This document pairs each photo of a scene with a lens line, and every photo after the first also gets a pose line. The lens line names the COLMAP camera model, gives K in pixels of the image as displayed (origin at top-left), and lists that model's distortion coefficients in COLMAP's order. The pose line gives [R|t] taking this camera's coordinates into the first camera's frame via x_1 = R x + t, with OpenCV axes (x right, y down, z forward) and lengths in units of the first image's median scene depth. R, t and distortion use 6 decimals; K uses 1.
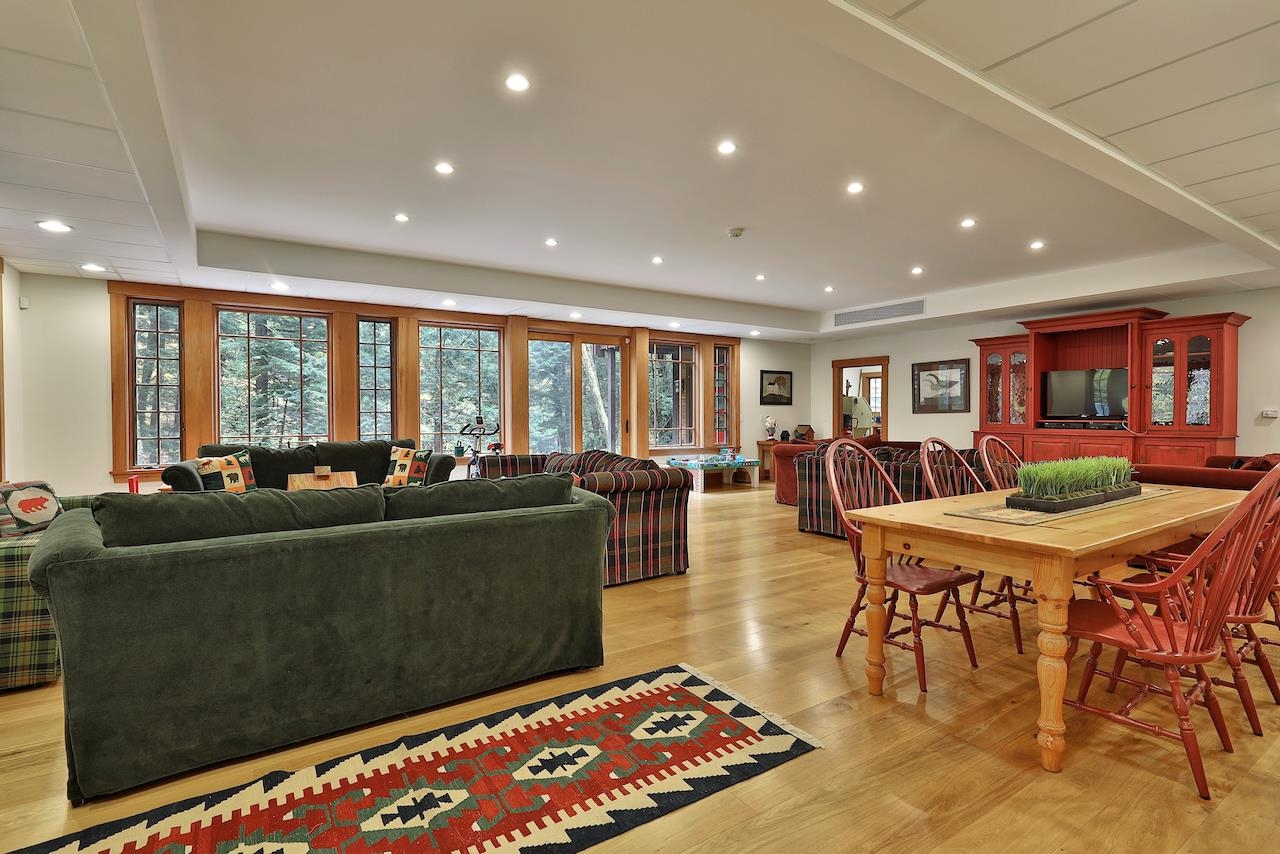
lens RADIAL K [[617.0, 0, 637.8], [0, 617.0, 430.0], [0, 0, 1]] dist [-0.000548, 0.000329]
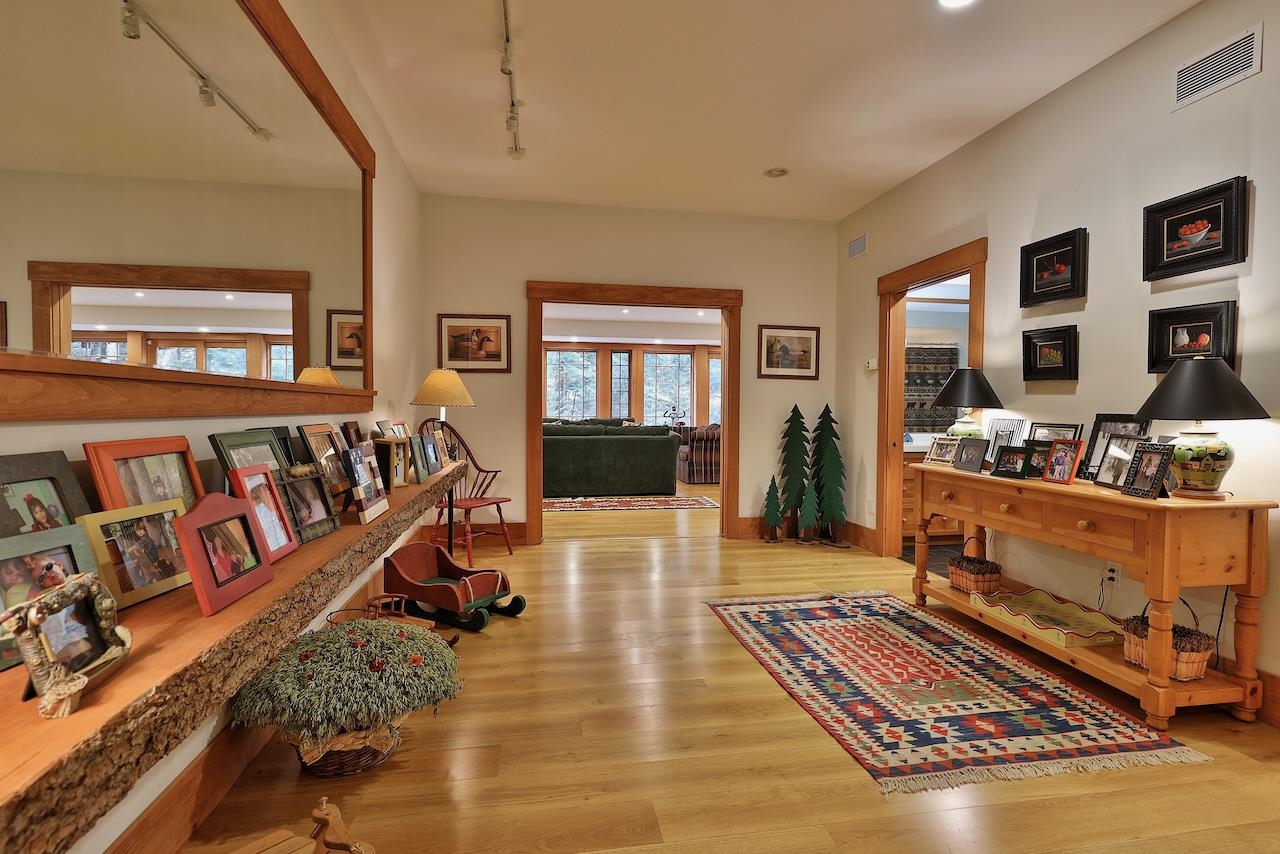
lens RADIAL K [[617.0, 0, 639.9], [0, 617.0, 422.7], [0, 0, 1]] dist [-0.000548, 0.000329]
pose [[0.917162, 0.017125, -0.398147, 0.354002], [-0.016925, 0.999849, 0.004018, 0.020020], [0.398155, 0.003054, 0.917313, -0.638321]]
